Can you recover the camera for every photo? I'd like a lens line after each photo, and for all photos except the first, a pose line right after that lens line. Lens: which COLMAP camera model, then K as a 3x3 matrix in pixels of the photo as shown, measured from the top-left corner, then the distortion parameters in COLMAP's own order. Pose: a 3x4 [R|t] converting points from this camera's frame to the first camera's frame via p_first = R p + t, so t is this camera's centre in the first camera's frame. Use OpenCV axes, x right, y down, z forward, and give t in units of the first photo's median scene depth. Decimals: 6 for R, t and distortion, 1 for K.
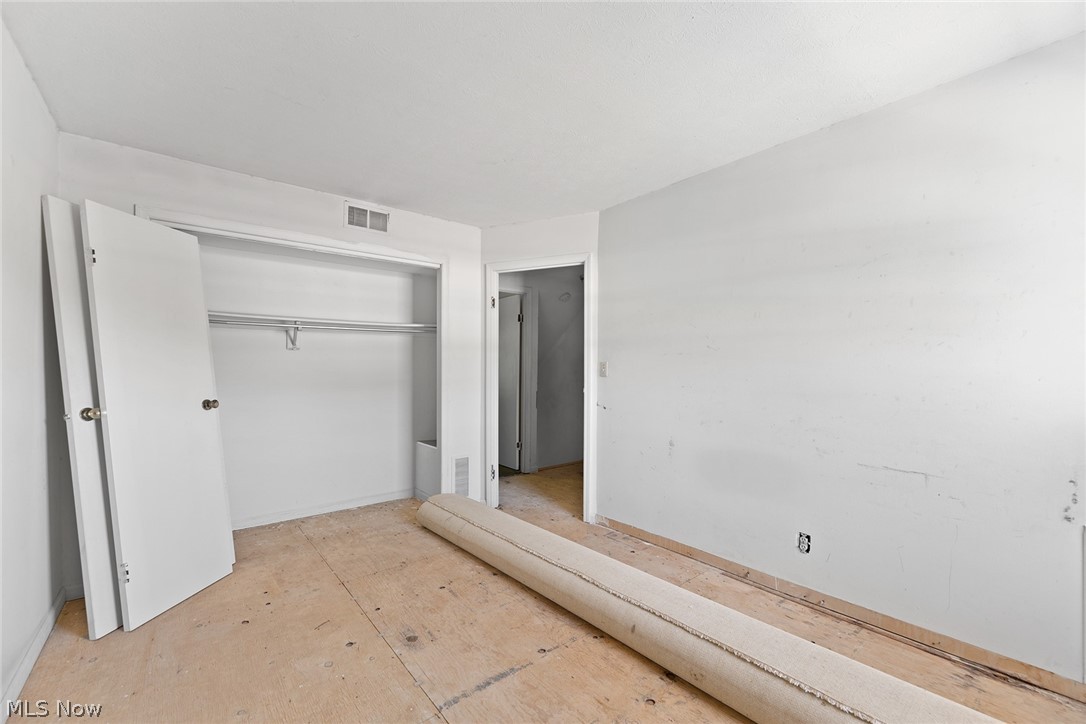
lens RADIAL K [[443.7, 0, 545.2], [0, 443.7, 364.0], [0, 0, 1]] dist [-0.002777, 0.000372]
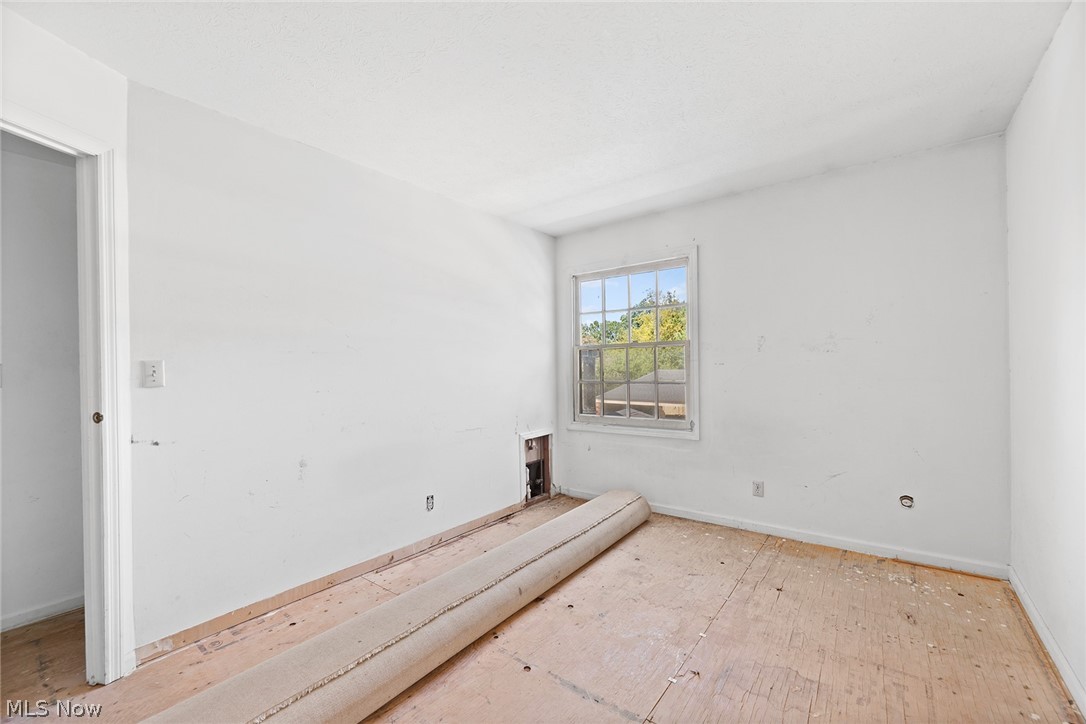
lens RADIAL K [[443.7, 0, 545.0], [0, 443.7, 365.5], [0, 0, 1]] dist [-0.002777, 0.000372]
pose [[-0.220978, 0.012448, 0.975199, -0.765938], [0.013508, 0.999862, -0.009702, 0.018778], [-0.975185, 0.011029, -0.221116, 0.959217]]
